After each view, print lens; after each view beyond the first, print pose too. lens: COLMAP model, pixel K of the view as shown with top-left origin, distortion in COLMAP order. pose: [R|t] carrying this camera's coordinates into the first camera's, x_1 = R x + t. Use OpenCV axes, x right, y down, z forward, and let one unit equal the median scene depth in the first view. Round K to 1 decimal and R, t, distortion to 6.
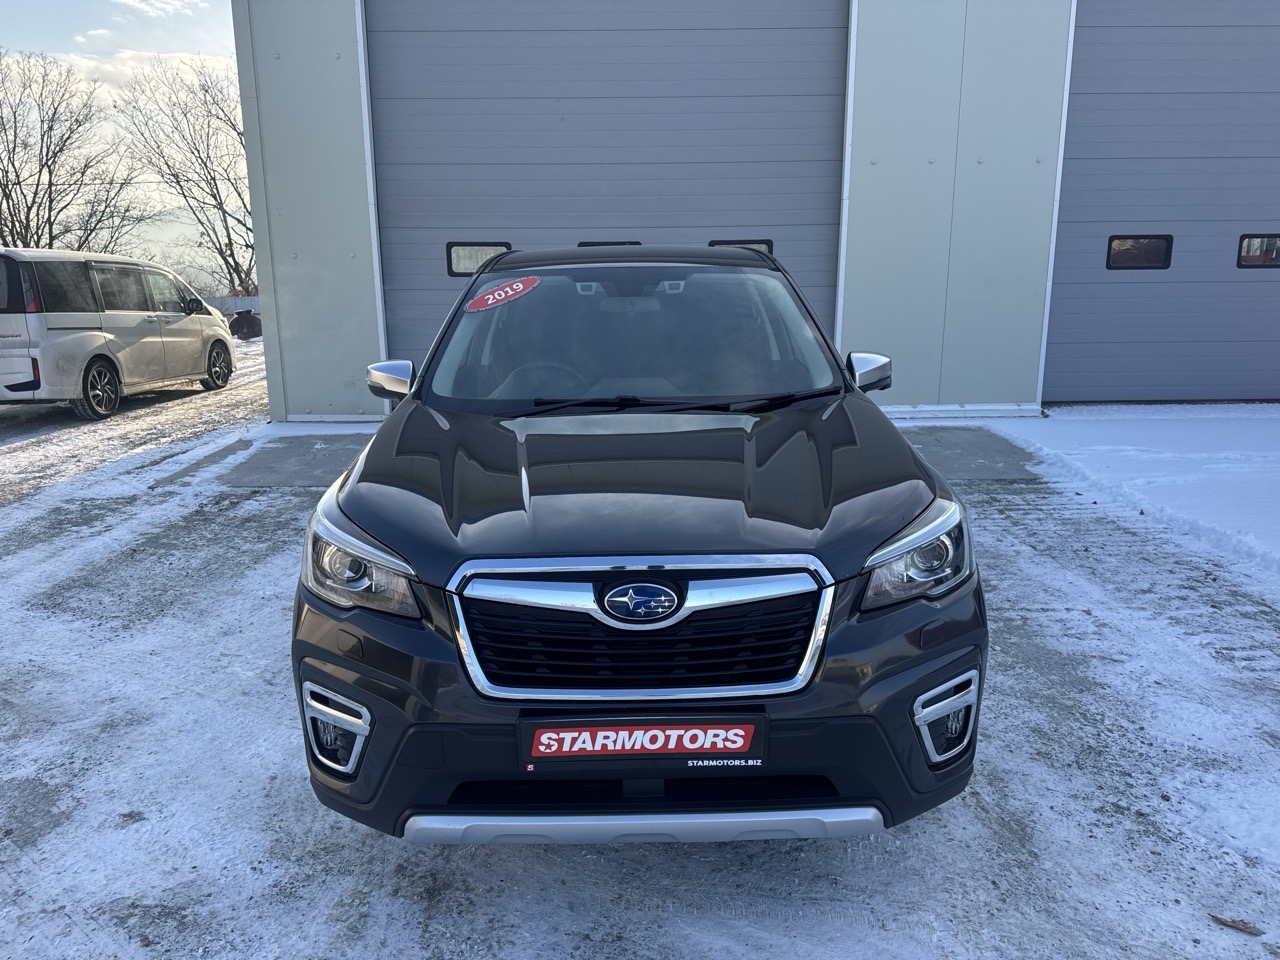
lens RADIAL K [[875.6, 0, 639.8], [0, 875.6, 477.2], [0, 0, 1]] dist [0.065748, -0.057777]
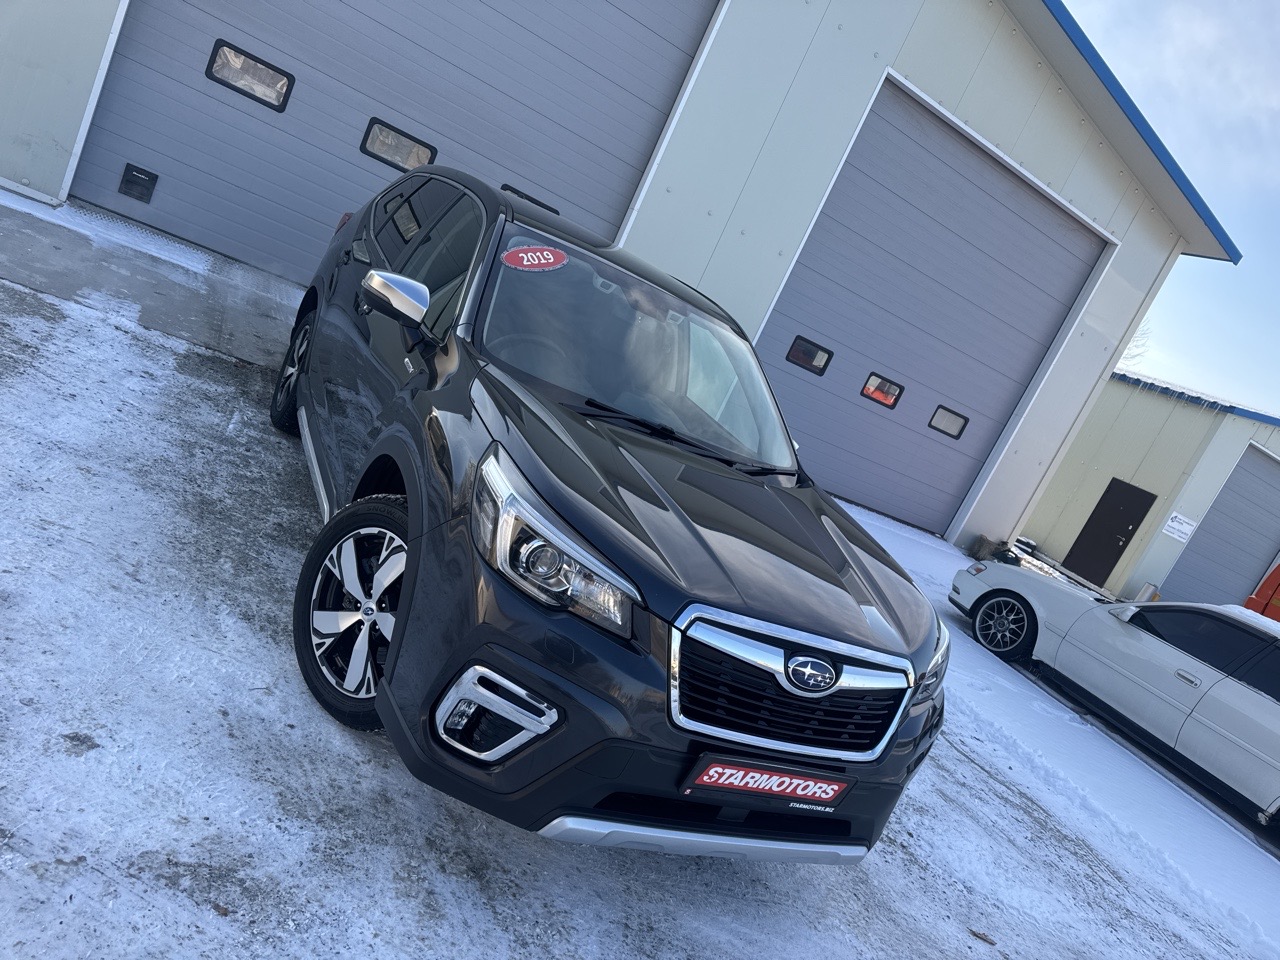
lens RADIAL K [[875.6, 0, 639.8], [0, 875.6, 477.2], [0, 0, 1]] dist [0.065748, -0.057777]
pose [[0.811804, 0.296837, 0.502854, -0.862377], [-0.339355, 0.940629, -0.007405, -0.022463], [-0.475197, -0.164634, 0.864340, 0.113542]]
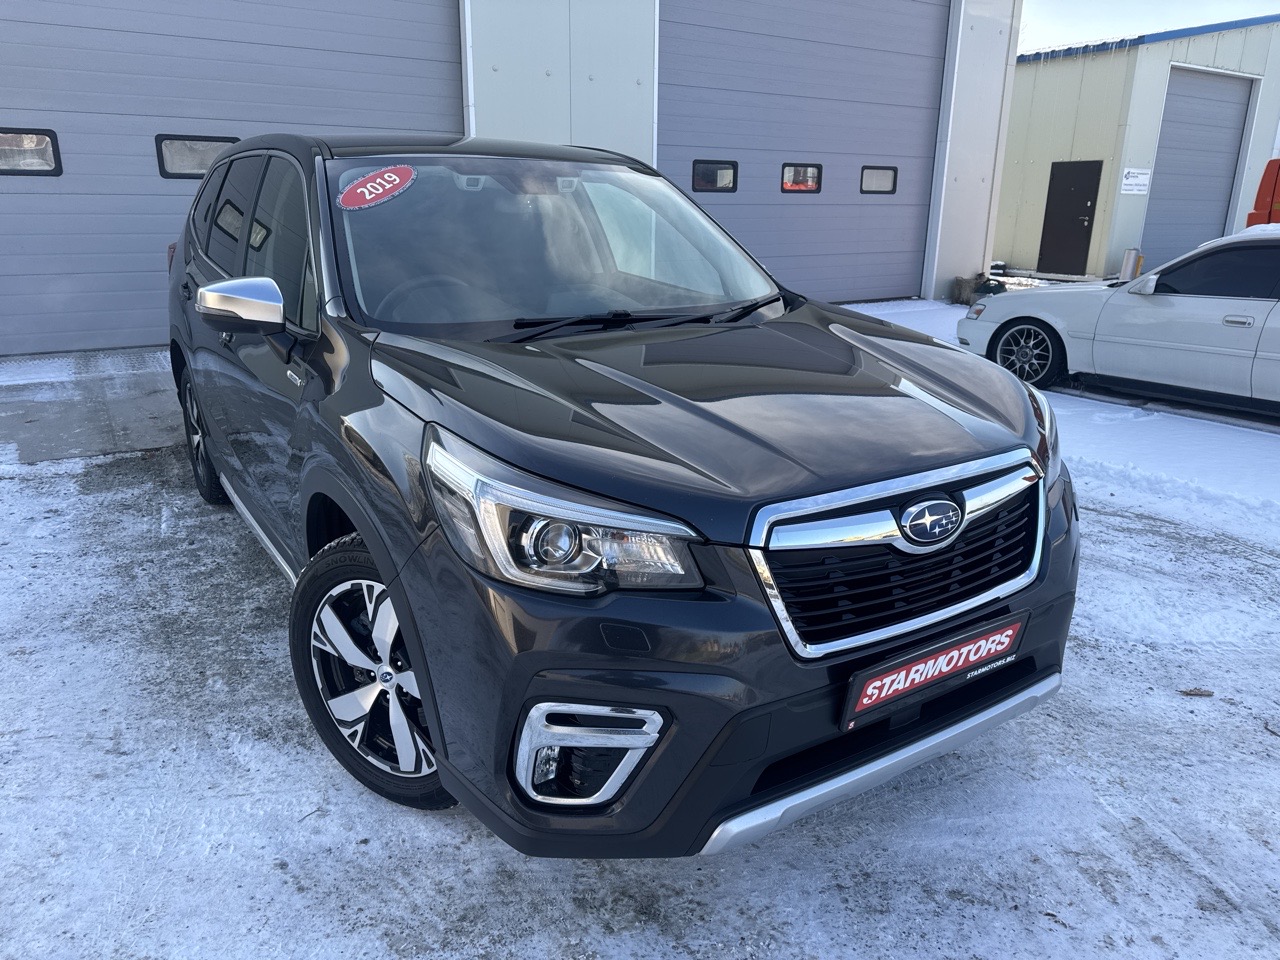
lens RADIAL K [[884.4, 0, 630.8], [0, 884.4, 479.3], [0, 0, 1]] dist [0.052741, -0.056215]
pose [[0.843356, -0.138254, 0.519265, -0.737999], [0.094091, 0.989400, 0.110609, -0.035117], [-0.529053, -0.044425, 0.847425, 0.369431]]
